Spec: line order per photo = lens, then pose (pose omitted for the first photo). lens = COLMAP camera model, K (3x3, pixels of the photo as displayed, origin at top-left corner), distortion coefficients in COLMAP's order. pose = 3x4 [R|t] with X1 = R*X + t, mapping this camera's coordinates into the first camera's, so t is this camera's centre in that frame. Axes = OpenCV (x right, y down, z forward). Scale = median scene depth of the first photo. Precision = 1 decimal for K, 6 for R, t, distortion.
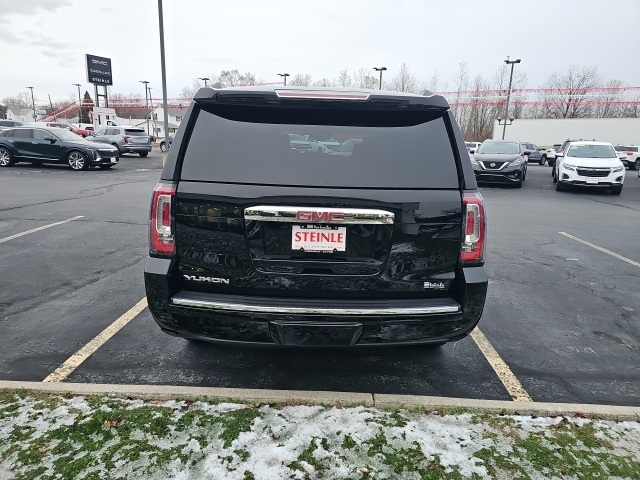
lens RADIAL K [[410.7, 0, 323.4], [0, 410.7, 232.1], [0, 0, 1]] dist [-0.001390, -0.001505]
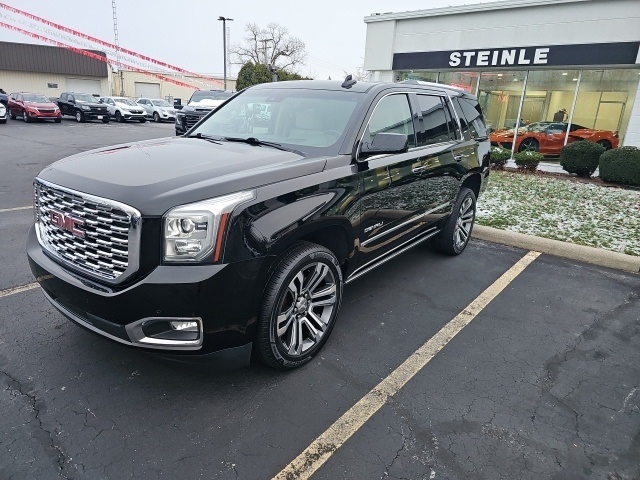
lens RADIAL K [[413.6, 0, 320.0], [0, 413.6, 240.0], [0, 0, 1]] dist [-0.001729, -0.006003]
pose [[-0.785294, -0.249356, 0.566687, -0.182183], [0.062326, 0.878817, 0.473070, -0.128428], [-0.615978, 0.406819, -0.674589, 0.554771]]
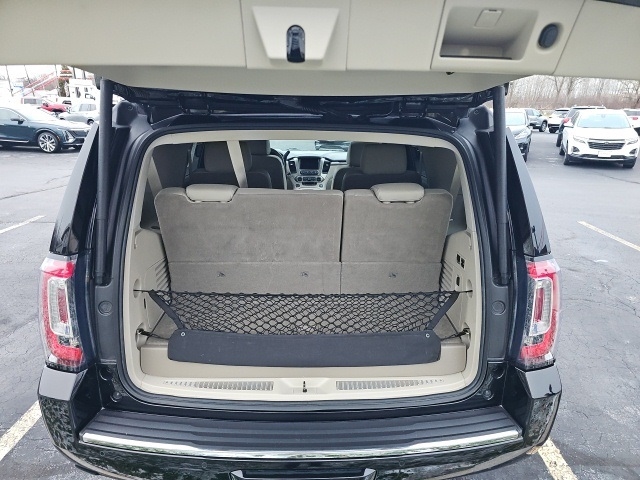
lens RADIAL K [[413.6, 0, 320.0], [0, 413.6, 240.0], [0, 0, 1]] dist [-0.001729, -0.006003]
pose [[0.999633, -0.025995, 0.007602, 0.002141], [0.025199, 0.995552, 0.090780, -0.032324], [-0.009928, -0.090555, 0.995842, 0.061204]]
